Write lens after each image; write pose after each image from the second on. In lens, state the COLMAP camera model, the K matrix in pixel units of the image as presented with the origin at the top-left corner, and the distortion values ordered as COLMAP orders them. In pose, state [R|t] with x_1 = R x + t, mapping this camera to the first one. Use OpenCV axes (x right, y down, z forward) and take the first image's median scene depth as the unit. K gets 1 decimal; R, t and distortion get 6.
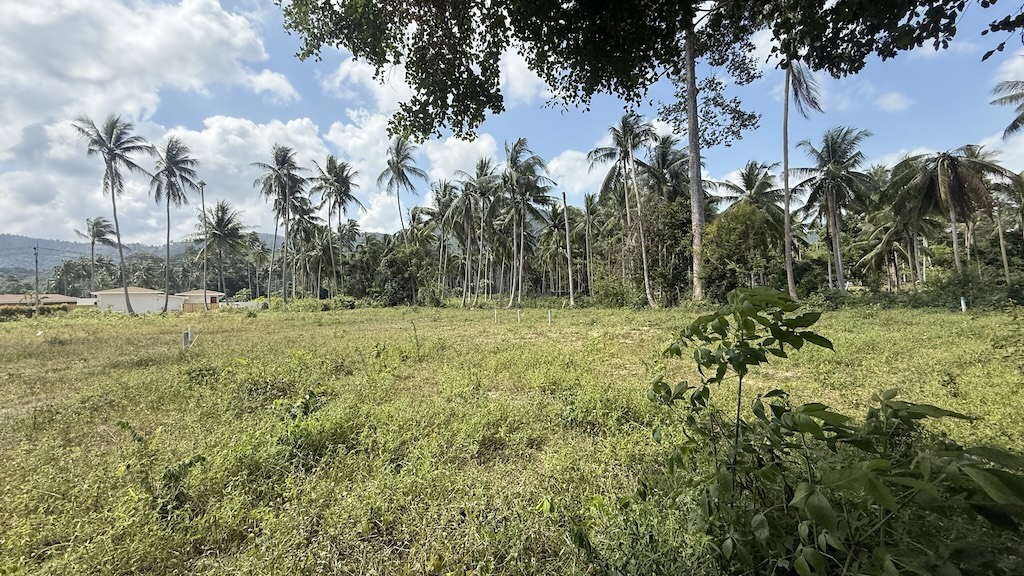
lens RADIAL K [[407.2, 0, 512.0], [0, 407.2, 288.0], [0, 0, 1]] dist [-0.001314, -0.000476]
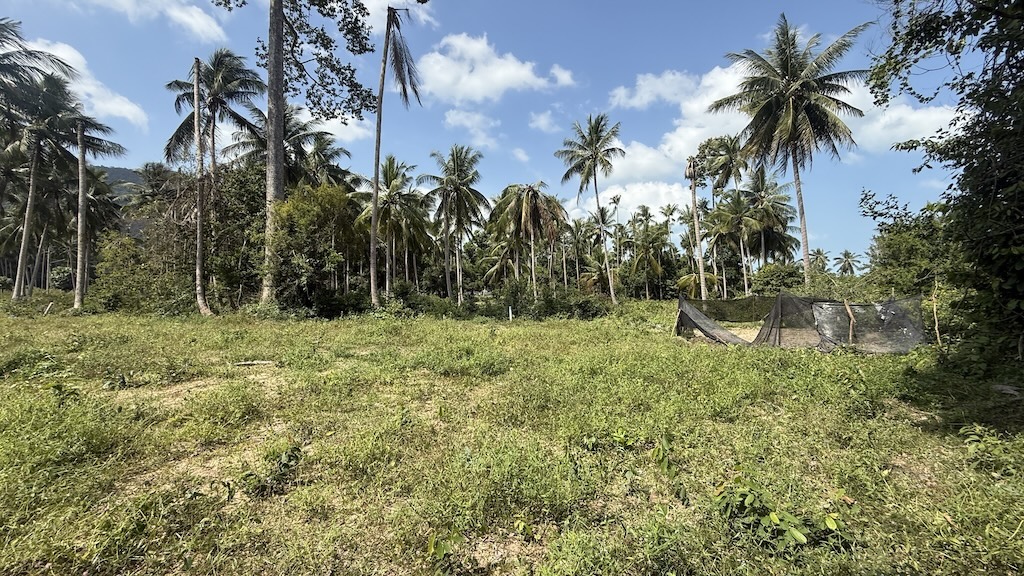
lens RADIAL K [[407.2, 0, 512.0], [0, 407.2, 288.0], [0, 0, 1]] dist [-0.001314, -0.000476]
pose [[0.747390, 0.042231, 0.663042, 0.204089], [-0.035594, 0.999090, -0.023512, 0.000970], [-0.663431, -0.006028, 0.748213, 0.113479]]
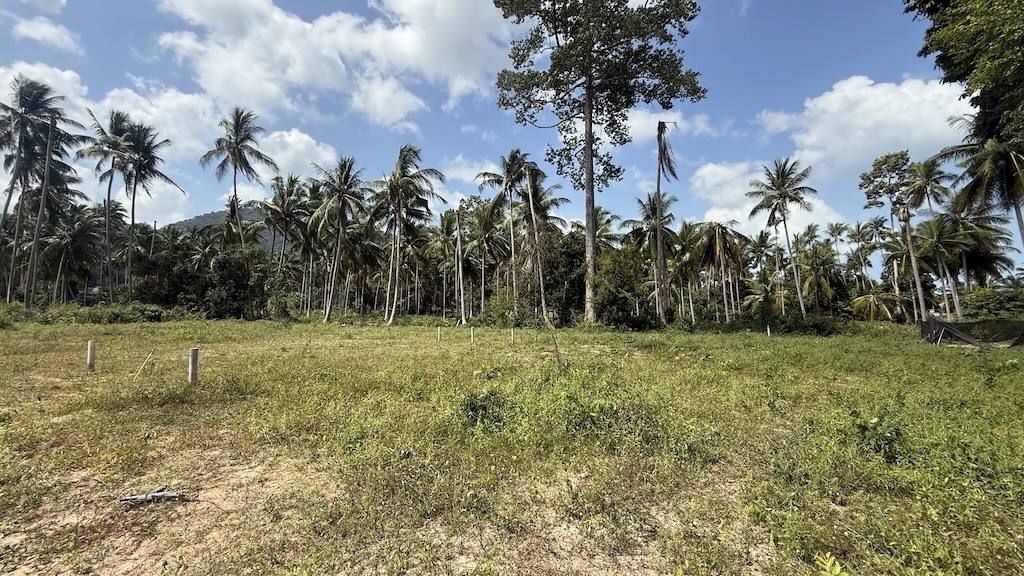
lens RADIAL K [[407.2, 0, 512.0], [0, 407.2, 288.0], [0, 0, 1]] dist [-0.001314, -0.000476]
pose [[0.895326, 0.065650, 0.440547, -0.164437], [-0.044373, 0.997304, -0.058438, 0.006436], [-0.443195, 0.032773, 0.895826, 0.052324]]
